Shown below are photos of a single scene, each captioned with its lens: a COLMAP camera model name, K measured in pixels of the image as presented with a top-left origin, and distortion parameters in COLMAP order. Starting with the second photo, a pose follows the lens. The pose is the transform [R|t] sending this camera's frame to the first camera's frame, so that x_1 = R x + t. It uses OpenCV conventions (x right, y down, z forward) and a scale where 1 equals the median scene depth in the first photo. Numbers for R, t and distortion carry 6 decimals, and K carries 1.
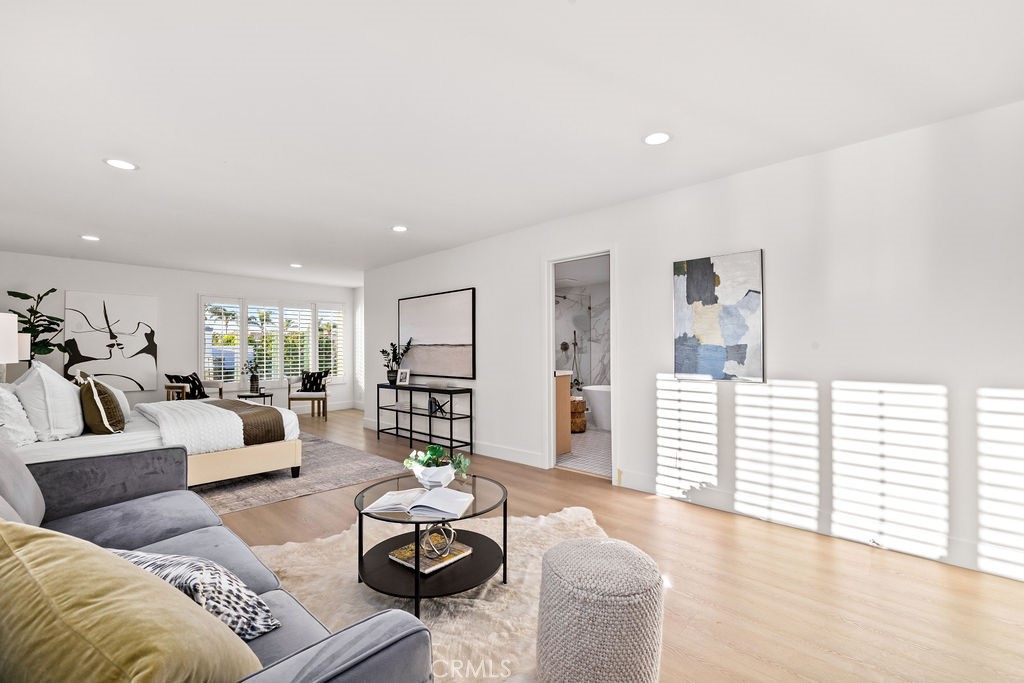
lens RADIAL K [[430.9, 0, 511.2], [0, 430.9, 342.9], [0, 0, 1]] dist [0.000303, 0.000829]
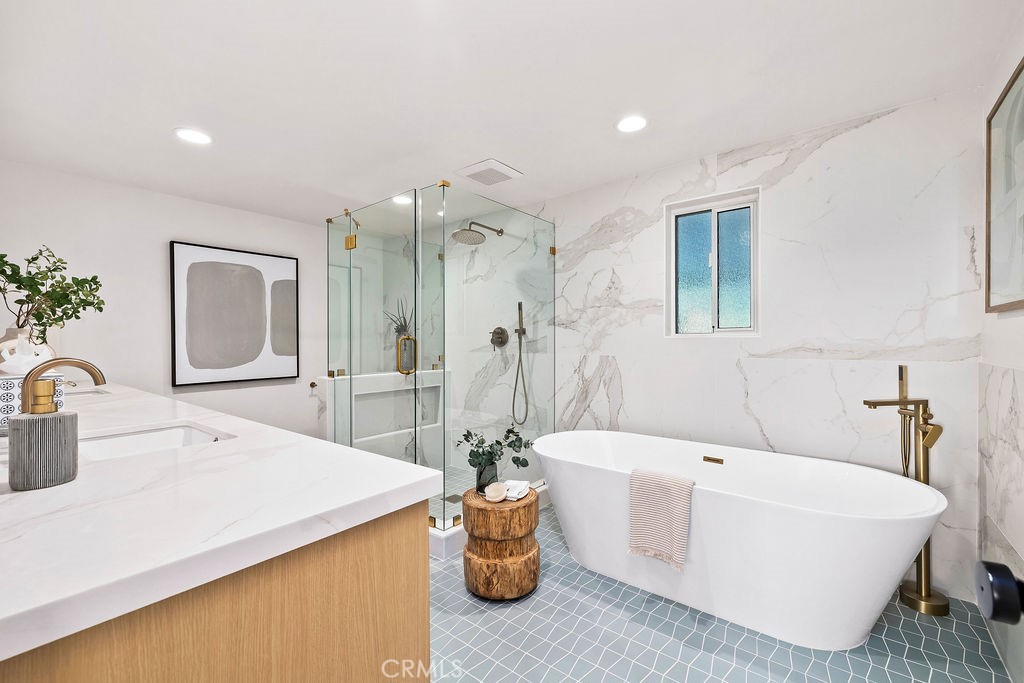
lens RADIAL K [[430.9, 0, 511.1], [0, 430.9, 339.1], [0, 0, 1]] dist [0.000303, 0.000829]
pose [[0.997359, 0.000176, 0.072632, 0.108964], [-0.001383, 0.999862, 0.016558, 0.003053], [-0.072619, -0.016615, 0.997221, 0.569630]]
